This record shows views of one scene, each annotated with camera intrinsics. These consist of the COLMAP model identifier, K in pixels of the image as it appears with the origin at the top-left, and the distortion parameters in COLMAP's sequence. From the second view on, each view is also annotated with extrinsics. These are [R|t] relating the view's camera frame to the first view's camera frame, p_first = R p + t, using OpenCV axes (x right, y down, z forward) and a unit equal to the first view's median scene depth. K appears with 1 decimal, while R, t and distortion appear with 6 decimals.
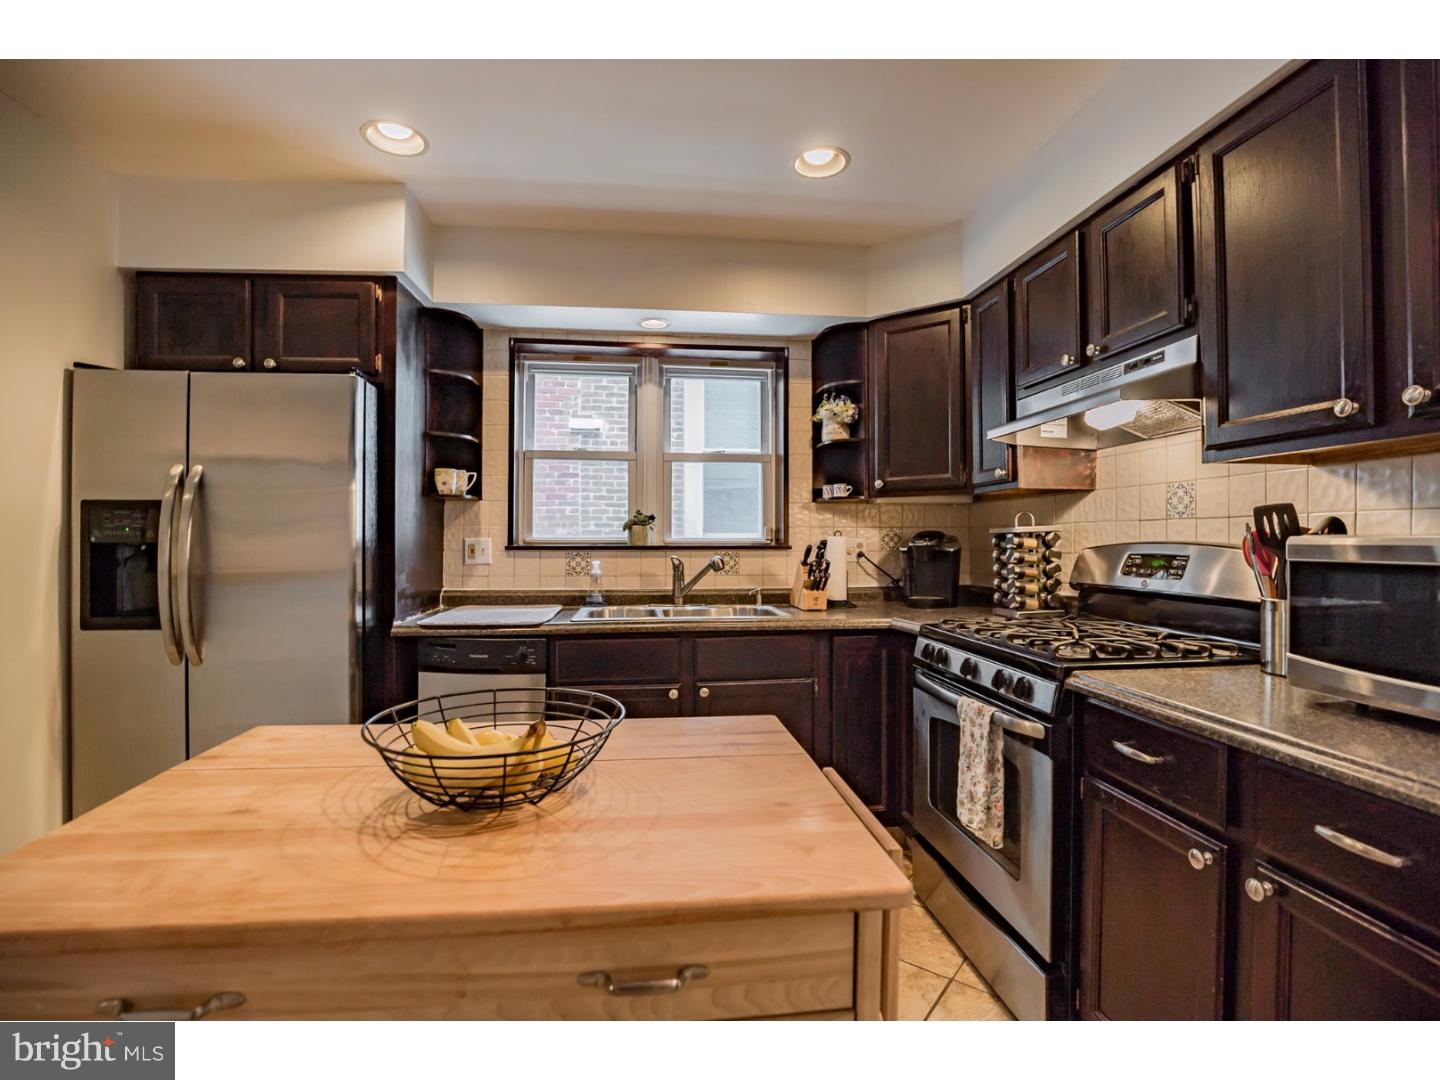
lens RADIAL K [[679.7, 0, 717.0], [0, 679.7, 538.3], [0, 0, 1]] dist [-0.025288, 0.004192]
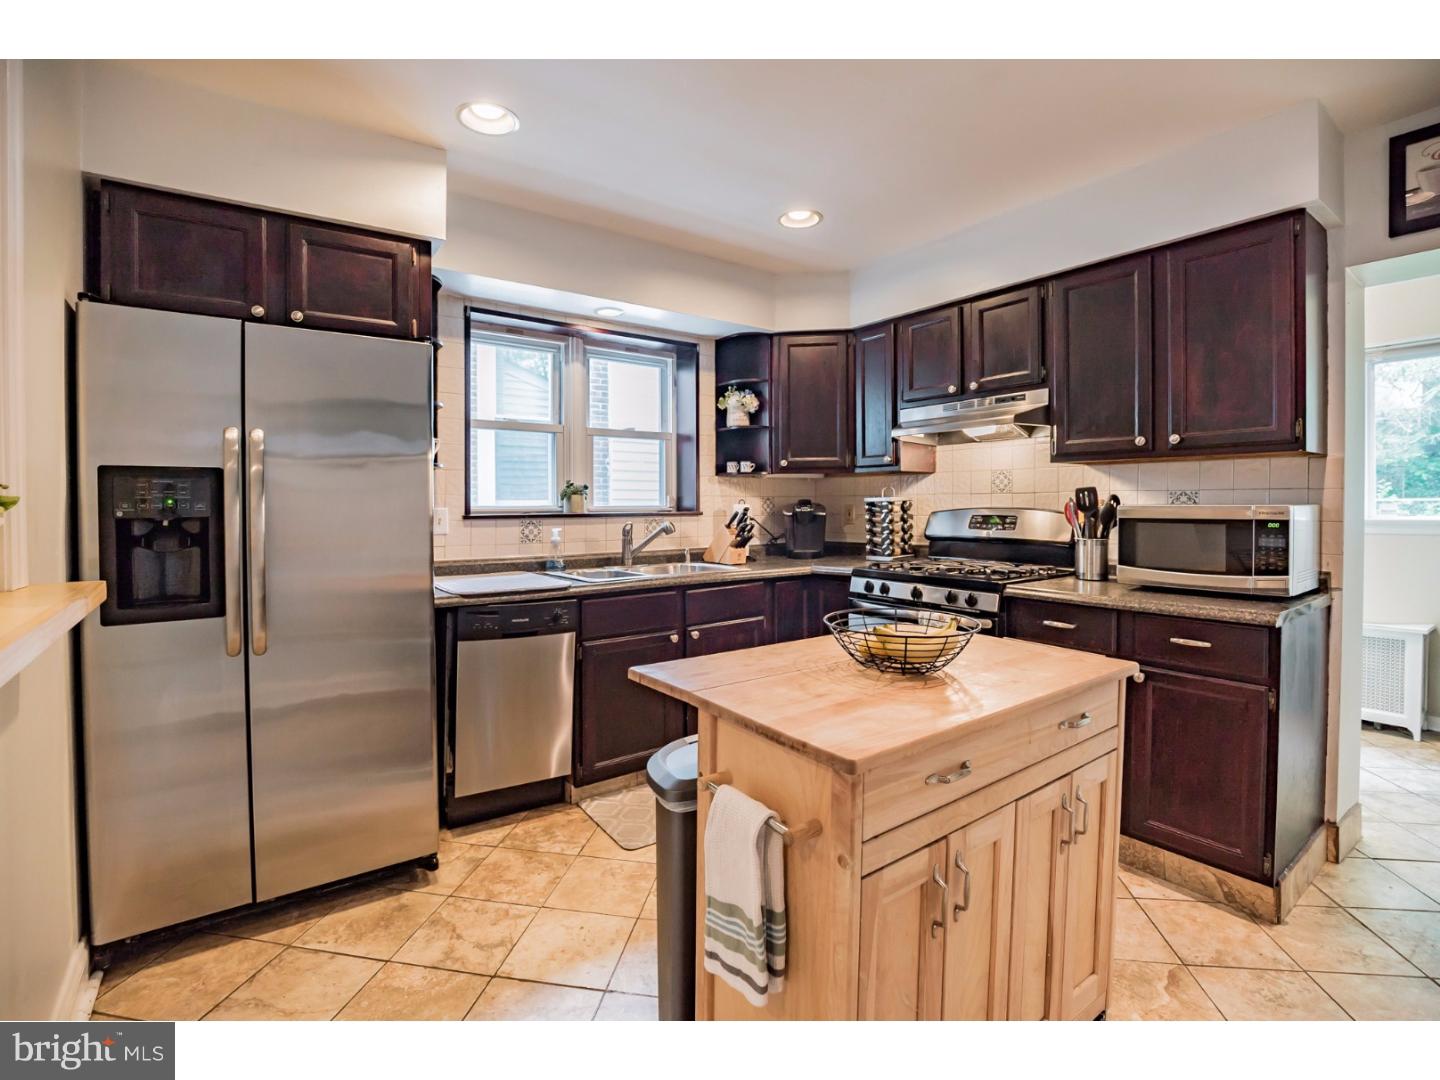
lens RADIAL K [[679.7, 0, 742.2], [0, 679.7, 516.8], [0, 0, 1]] dist [-0.025288, 0.004192]
pose [[0.862898, -0.014029, 0.505182, -0.515074], [0.004083, 0.999776, 0.020790, -0.006544], [-0.505361, -0.015877, 0.862762, -0.071417]]
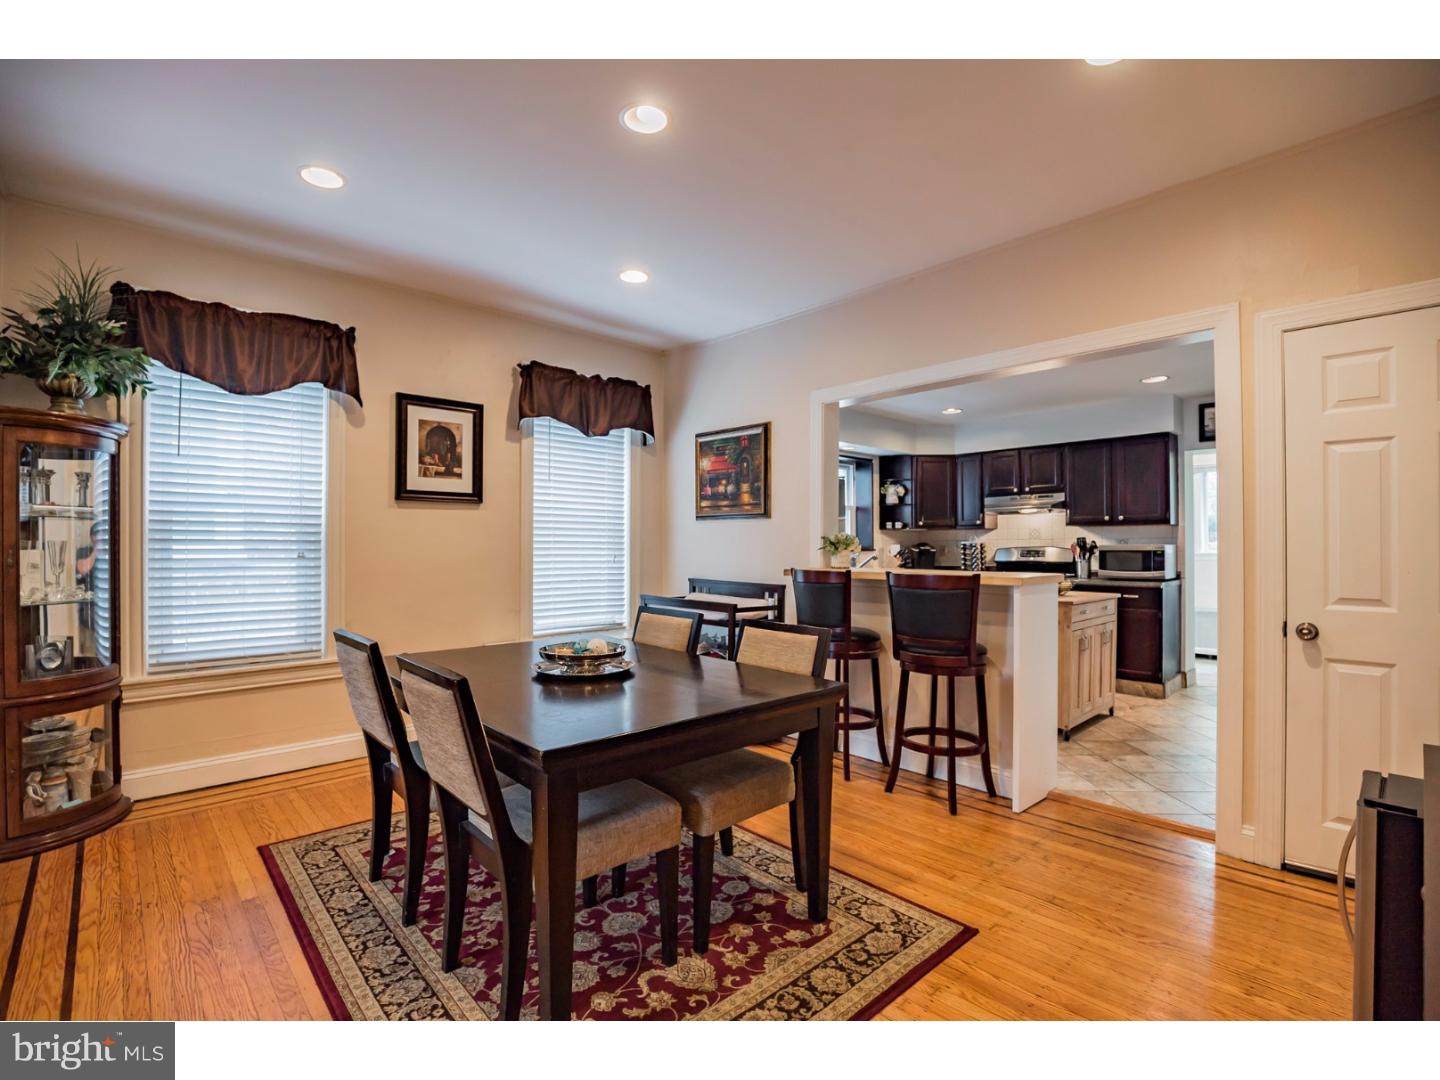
lens RADIAL K [[679.7, 0, 738.2], [0, 679.7, 543.0], [0, 0, 1]] dist [-0.025288, 0.004192]
pose [[0.798635, -0.000438, 0.601816, -1.884385], [0.003780, 0.999984, -0.004288, -0.002199], [-0.601804, 0.005700, 0.798624, -0.592427]]
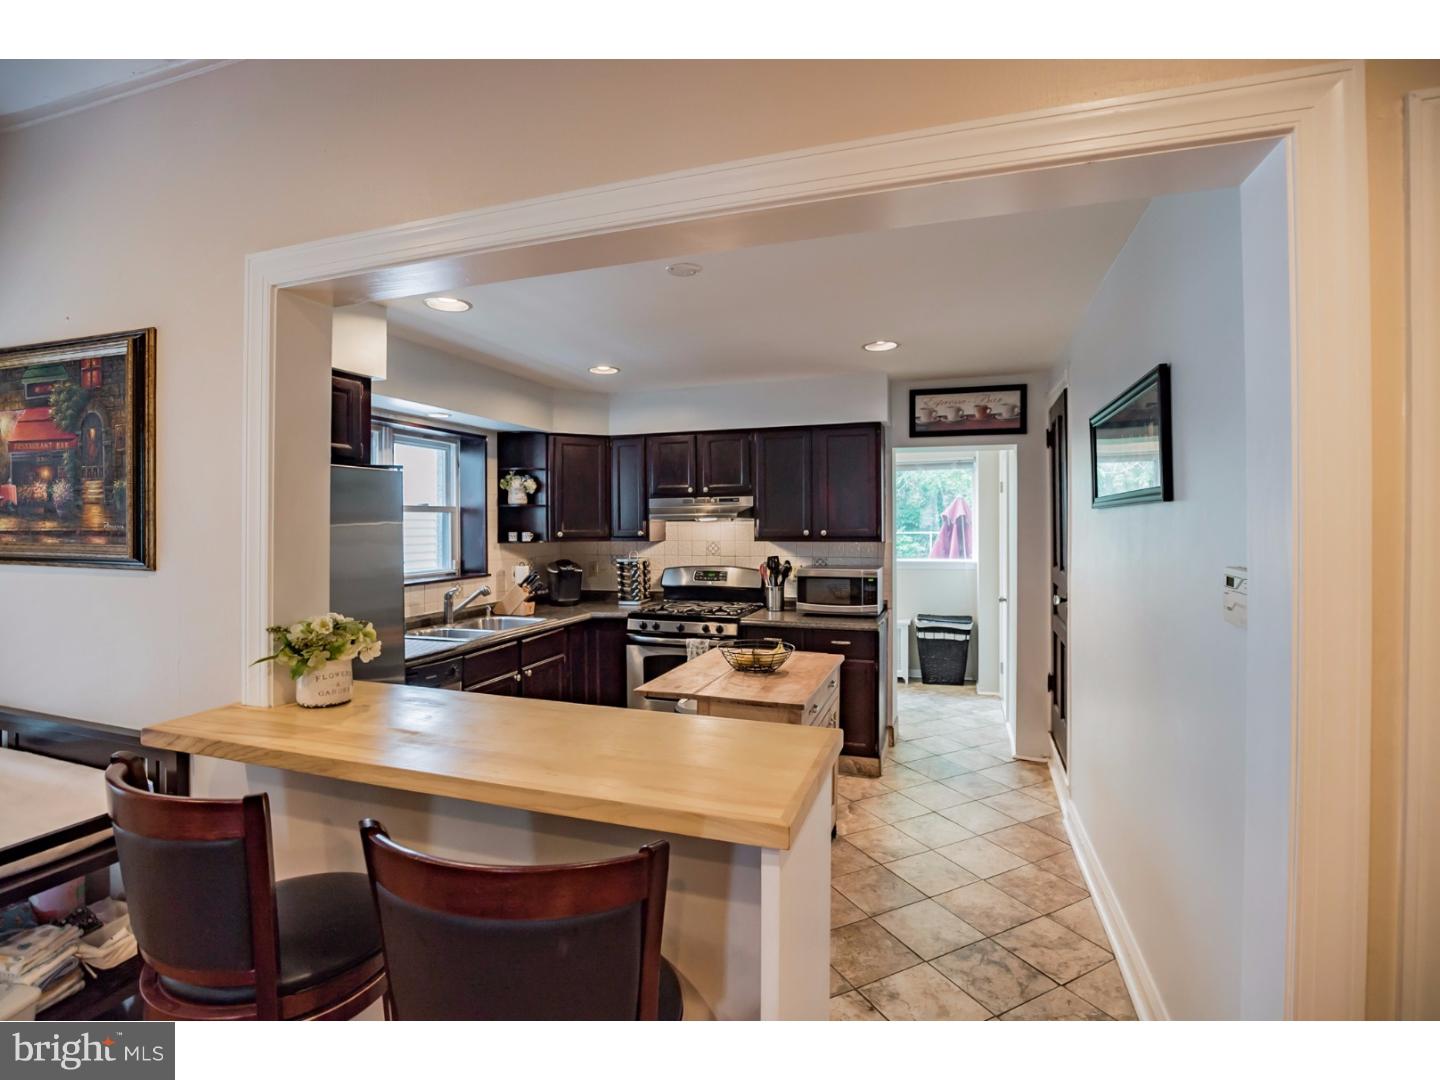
lens RADIAL K [[679.7, 0, 729.6], [0, 679.7, 531.5], [0, 0, 1]] dist [-0.025288, 0.004192]
pose [[0.432239, -0.014001, 0.901650, -1.159269], [0.005016, 0.999901, 0.013122, -0.114585], [-0.901745, -0.001149, 0.432267, -0.097544]]
